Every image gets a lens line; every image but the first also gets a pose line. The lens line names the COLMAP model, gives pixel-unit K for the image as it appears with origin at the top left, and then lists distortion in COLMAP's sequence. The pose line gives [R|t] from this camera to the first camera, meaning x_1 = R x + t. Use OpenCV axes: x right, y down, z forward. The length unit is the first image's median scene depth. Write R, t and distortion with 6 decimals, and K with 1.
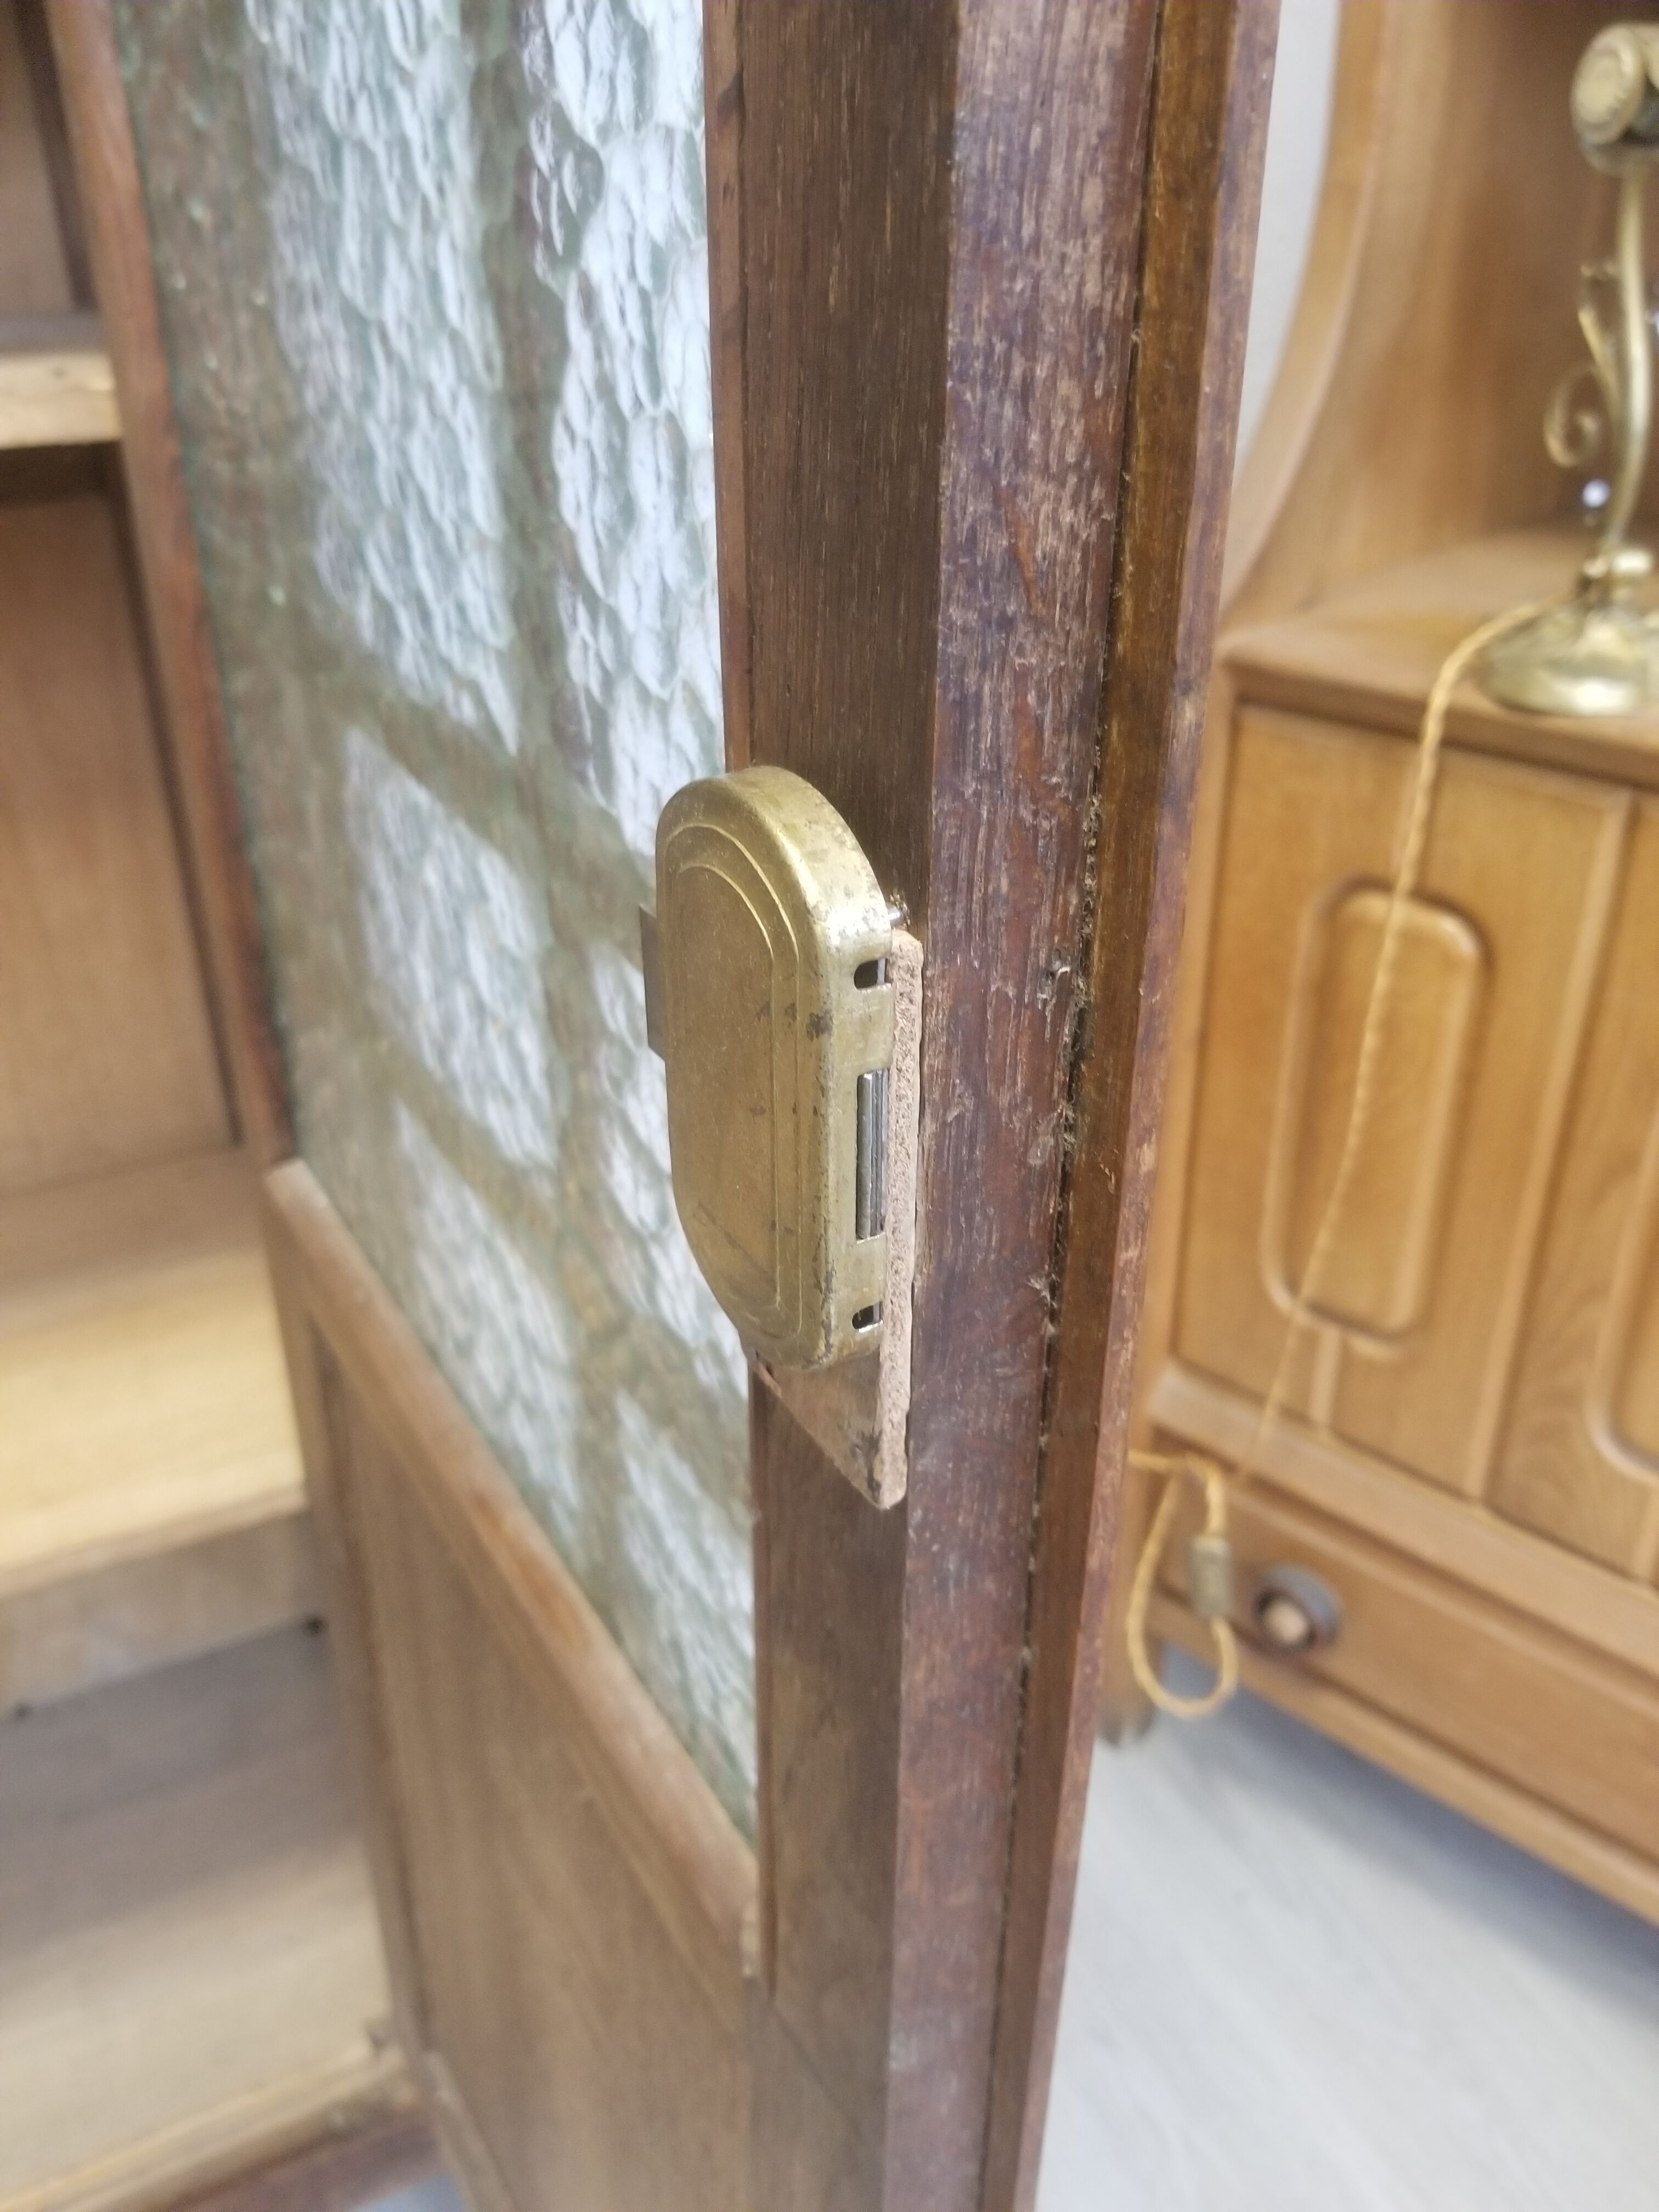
lens RADIAL K [[1730.7, 0, 873.6], [0, 1730.7, 1095.2], [0, 0, 1]] dist [0.069483, -0.122391]
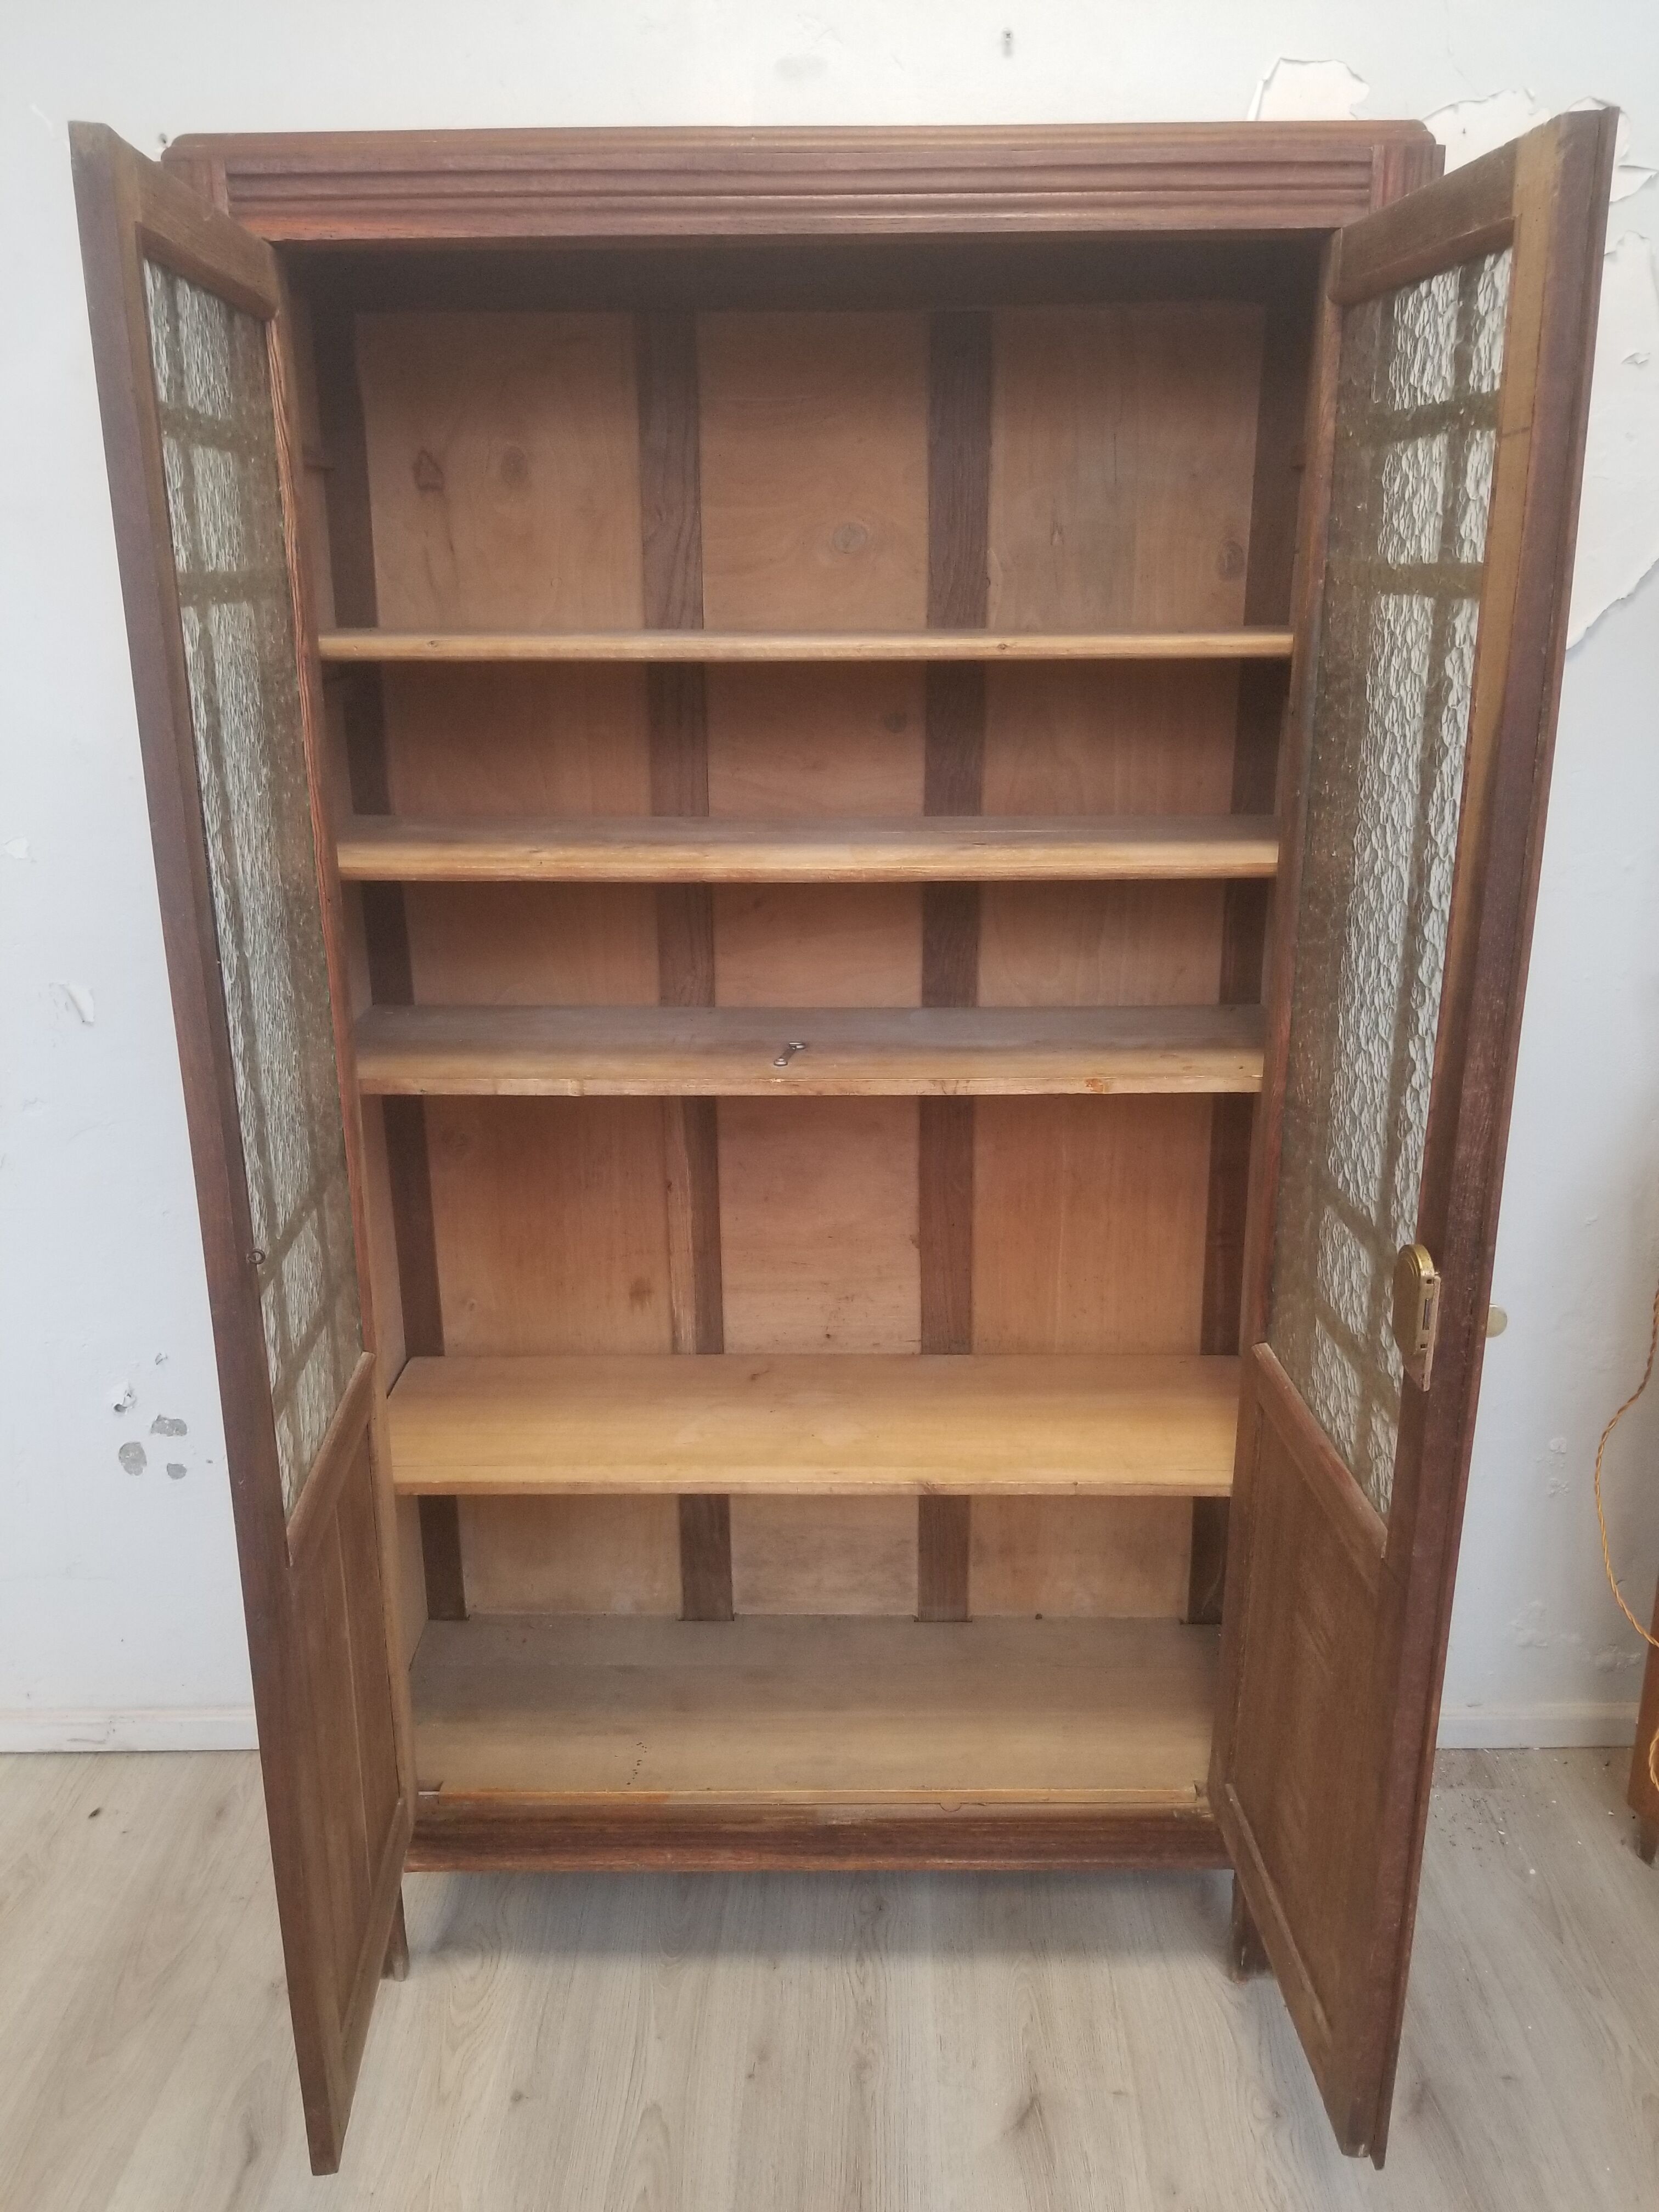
lens RADIAL K [[1746.6, 0, 866.5], [0, 1746.6, 1115.9], [0, 0, 1]] dist [0.081378, -0.134318]
pose [[0.880142, 0.129831, -0.456612, 0.470936], [-0.216110, 0.966003, -0.141895, 0.314872], [0.422666, 0.223566, 0.878278, -2.524671]]
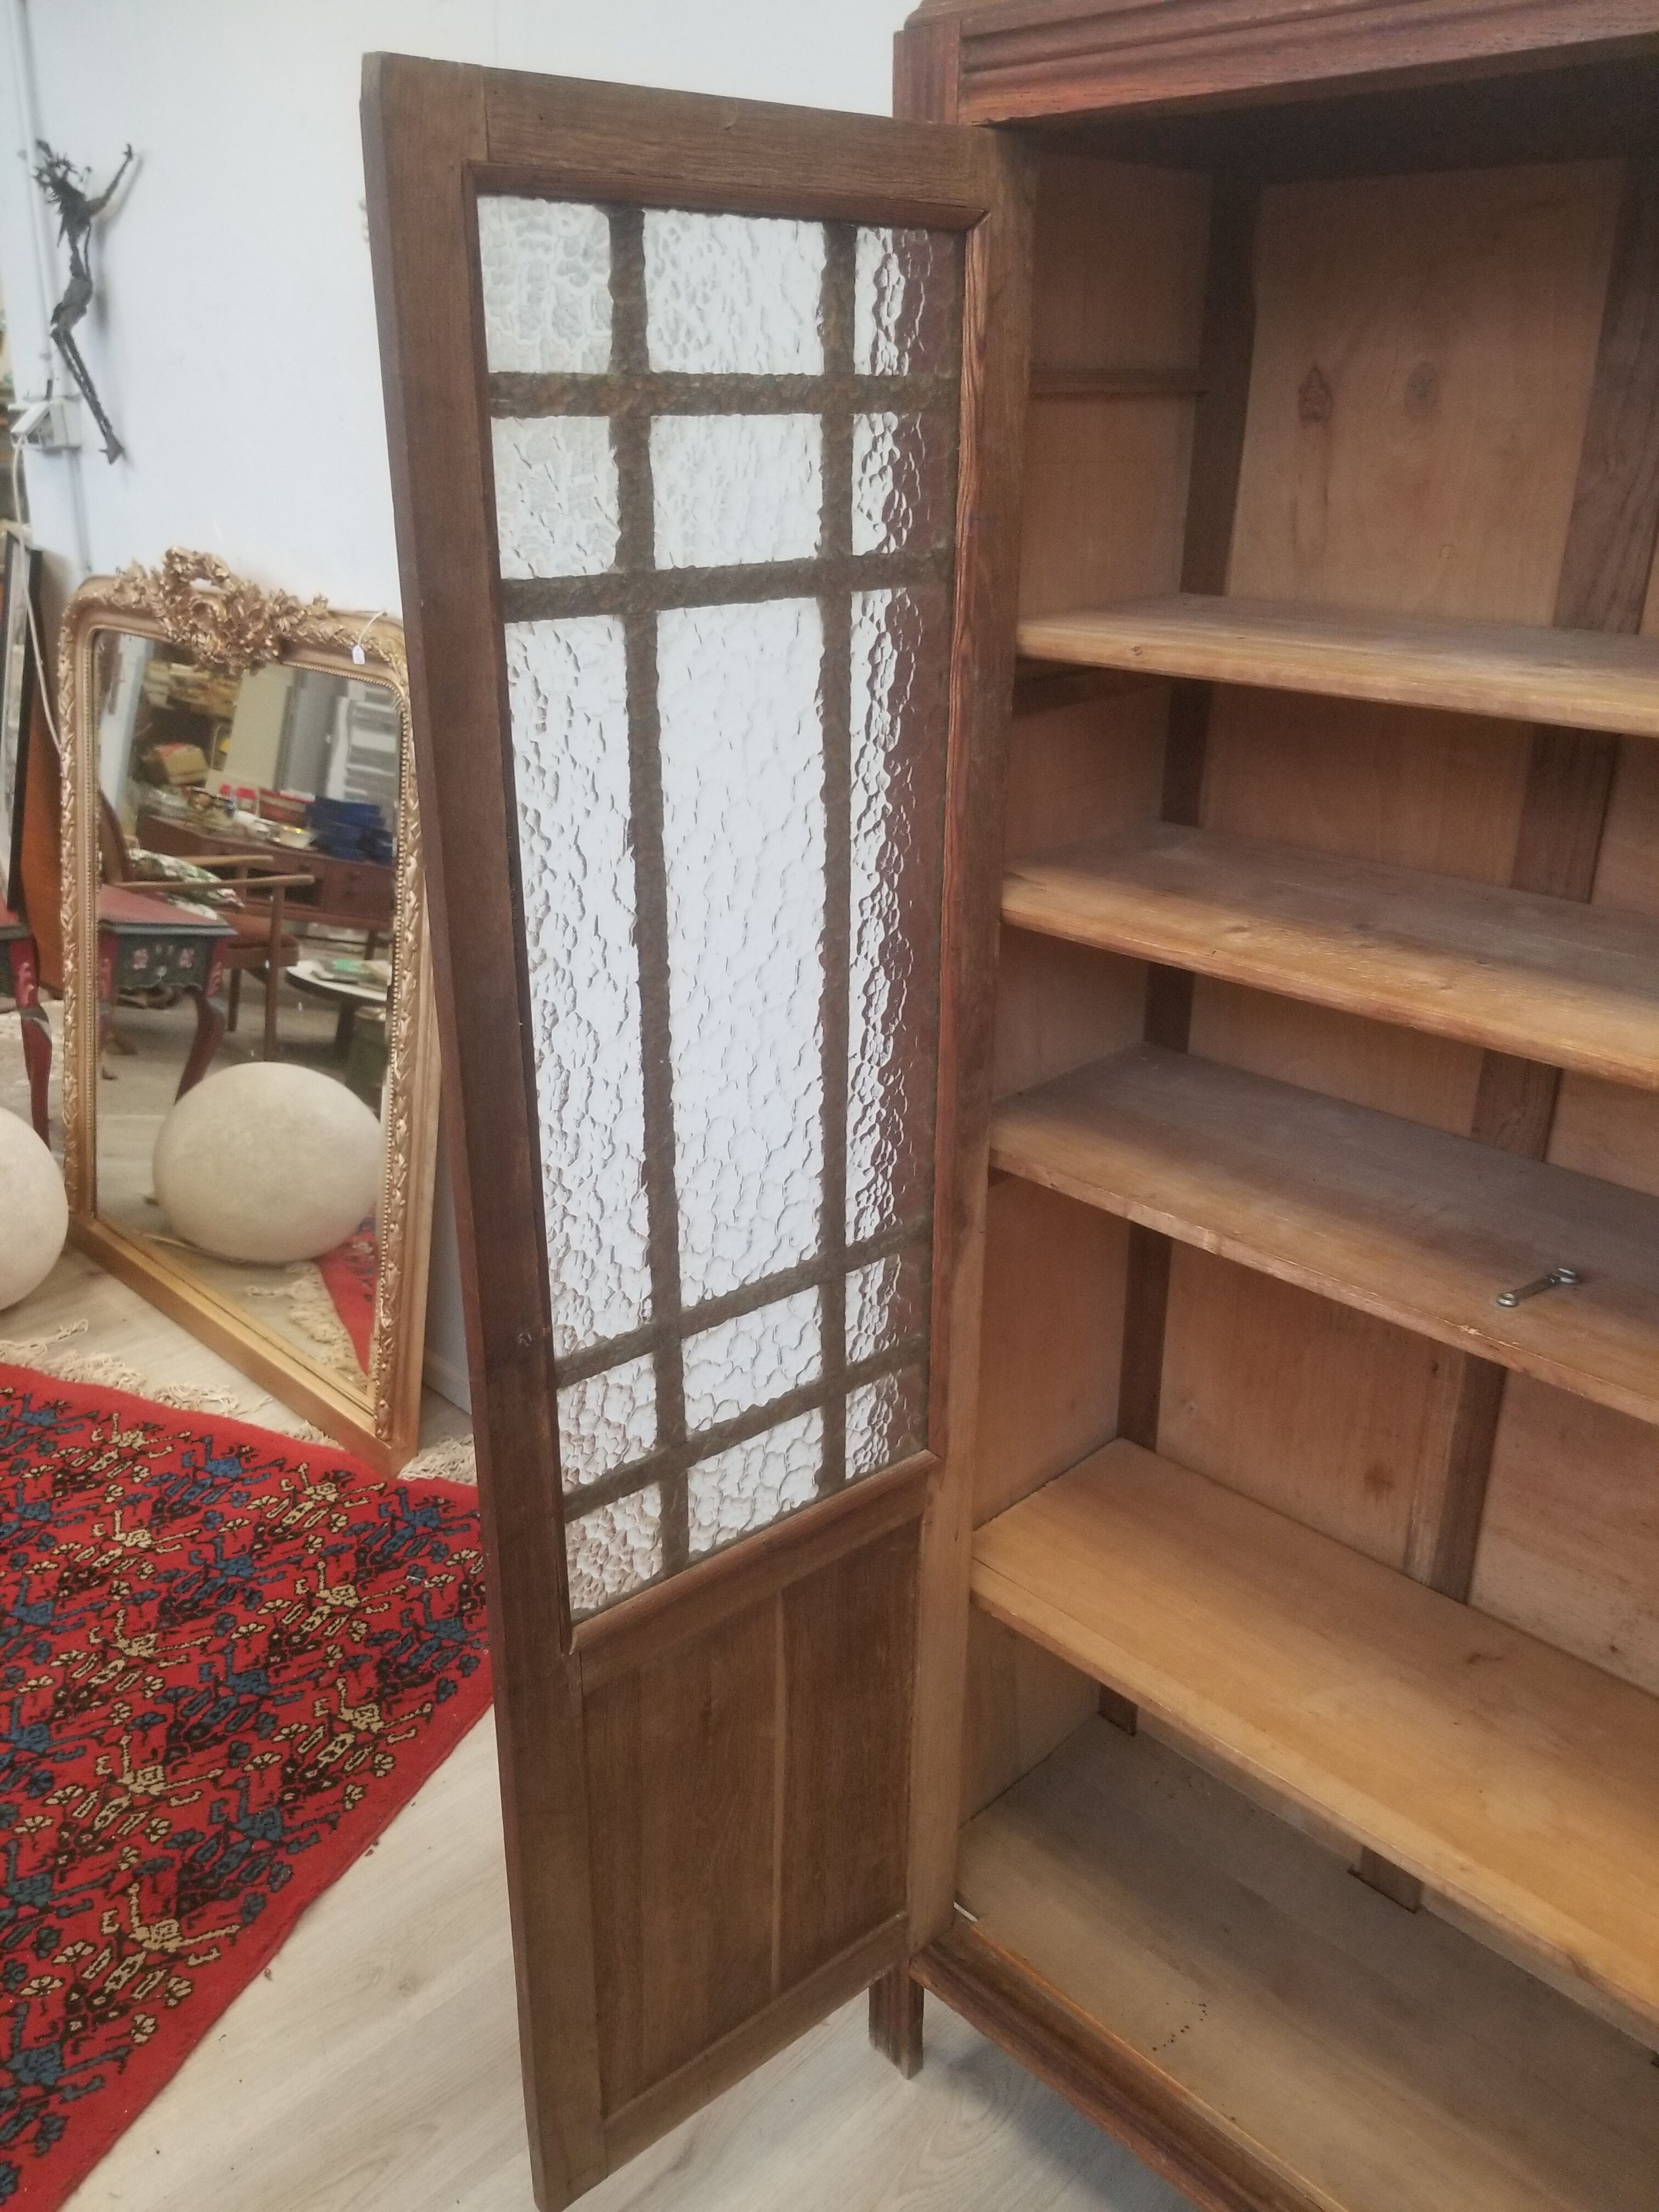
lens RADIAL K [[1737.0, 0, 829.5], [0, 1737.0, 1106.0], [0, 0, 1]] dist [0.062179, -0.114719]
pose [[0.287045, 0.354619, -0.889860, 0.450762], [-0.459031, 0.866270, 0.197147, -0.643461], [0.840771, 0.351884, 0.411439, -1.210997]]
